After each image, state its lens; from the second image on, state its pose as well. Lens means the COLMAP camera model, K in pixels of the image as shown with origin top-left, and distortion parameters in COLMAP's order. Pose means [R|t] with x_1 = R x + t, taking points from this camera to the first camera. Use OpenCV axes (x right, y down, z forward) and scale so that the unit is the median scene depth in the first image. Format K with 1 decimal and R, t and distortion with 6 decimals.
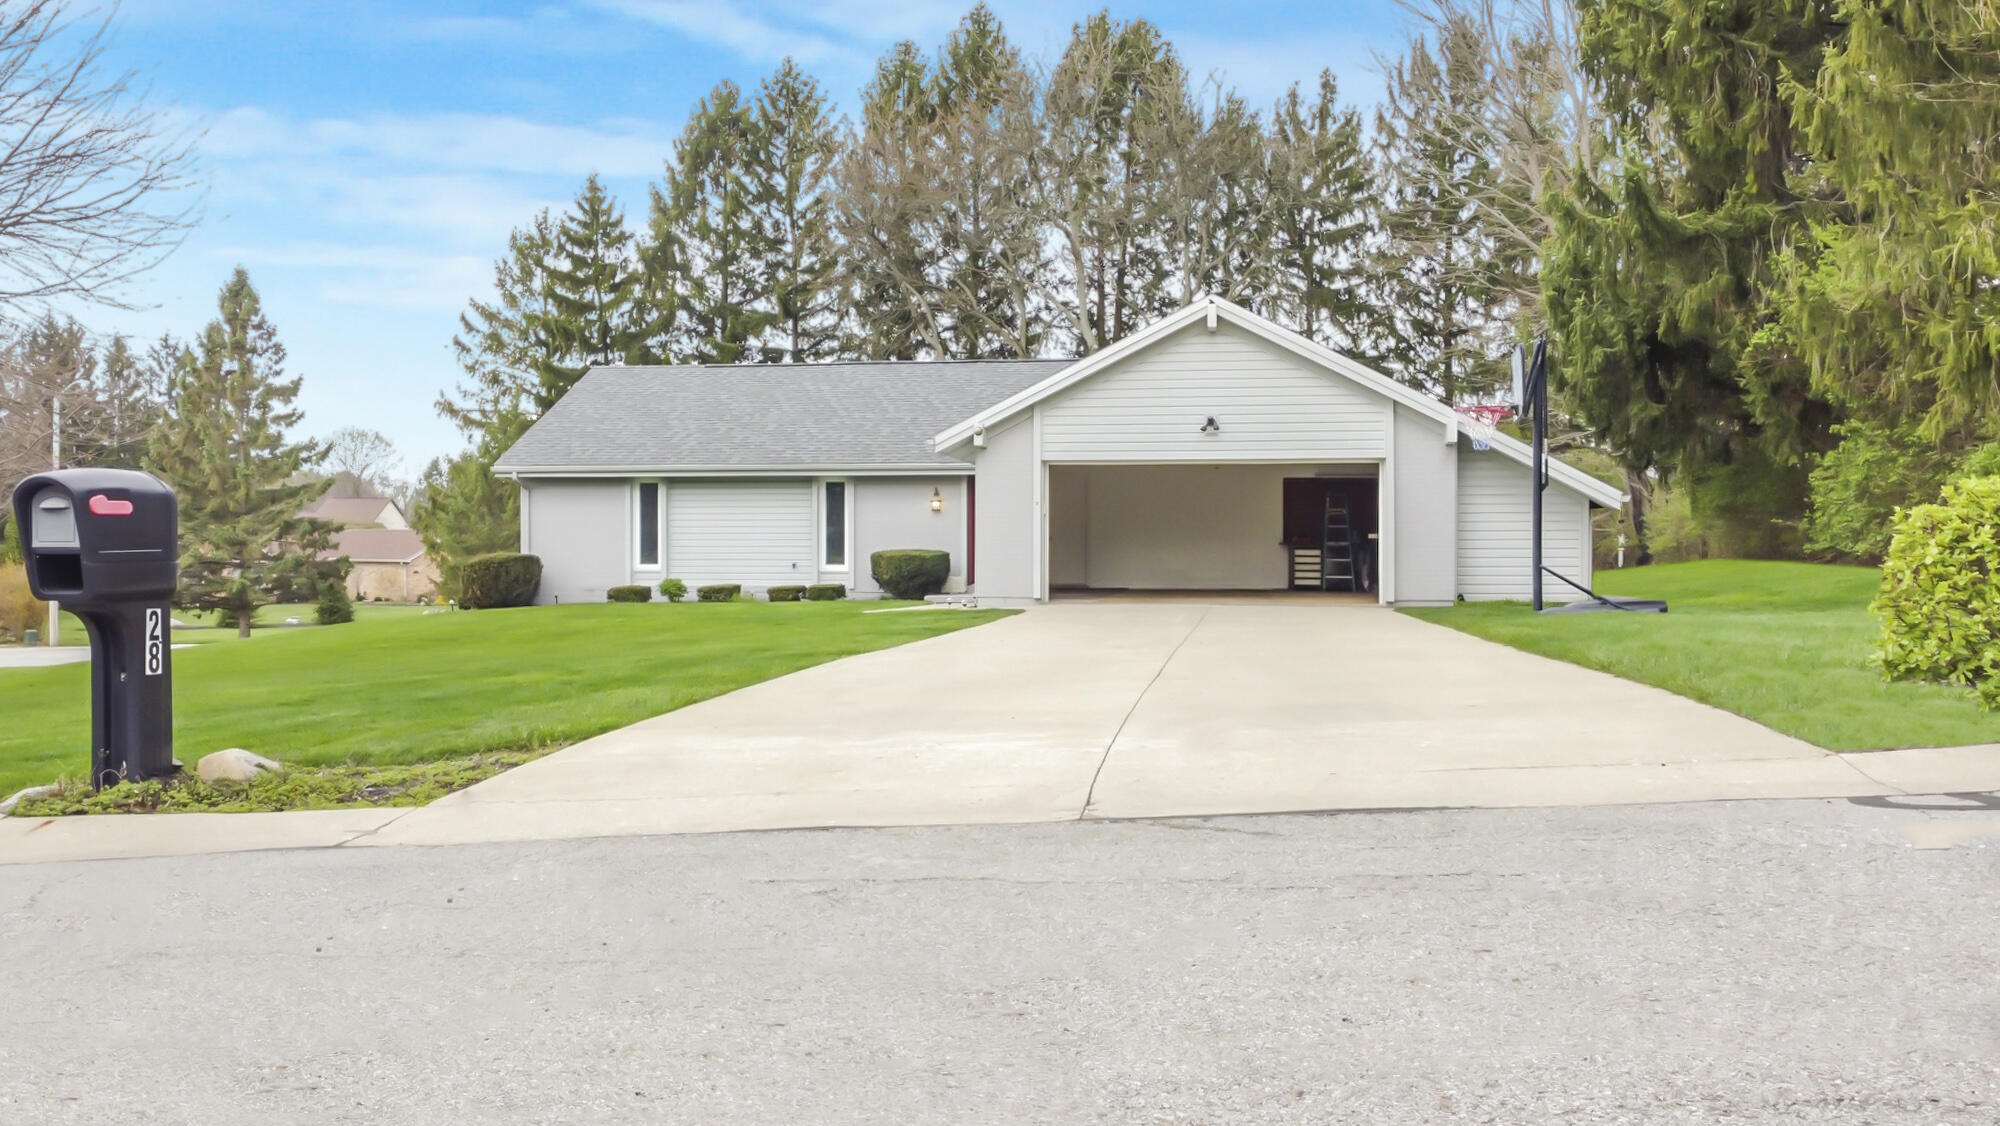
lens RADIAL K [[1598.1, 0, 1000.0], [0, 1598.1, 563.0], [0, 0, 1]] dist [-0.004085, -0.000617]
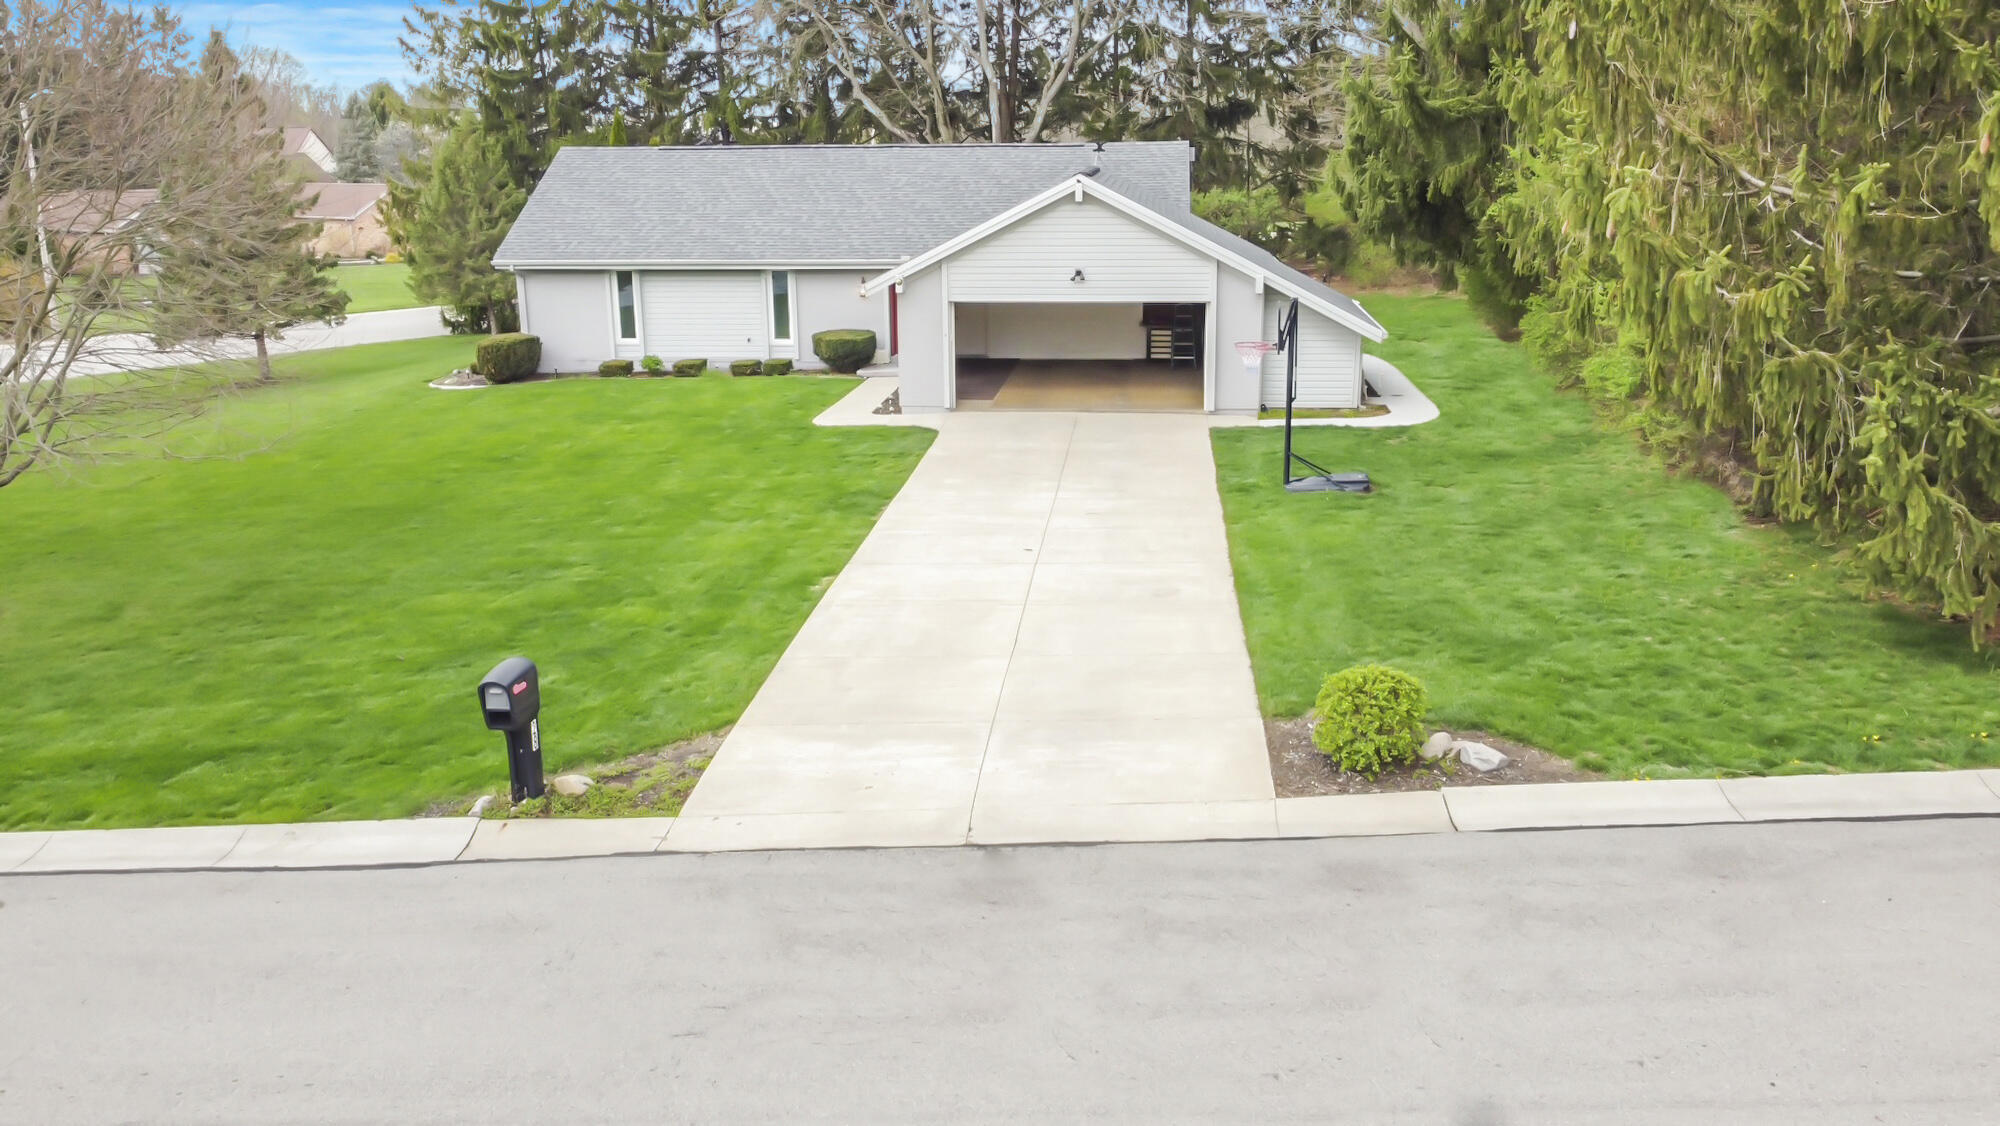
lens RADIAL K [[1511.8, 0, 1000.0], [0, 1511.8, 563.0], [0, 0, 1]] dist [-0.010476, -0.003140]
pose [[0.998348, -0.025111, 0.051680, -0.000635], [0.010887, 0.965822, 0.258976, -0.134185], [-0.056417, -0.257985, 0.964500, -0.179070]]
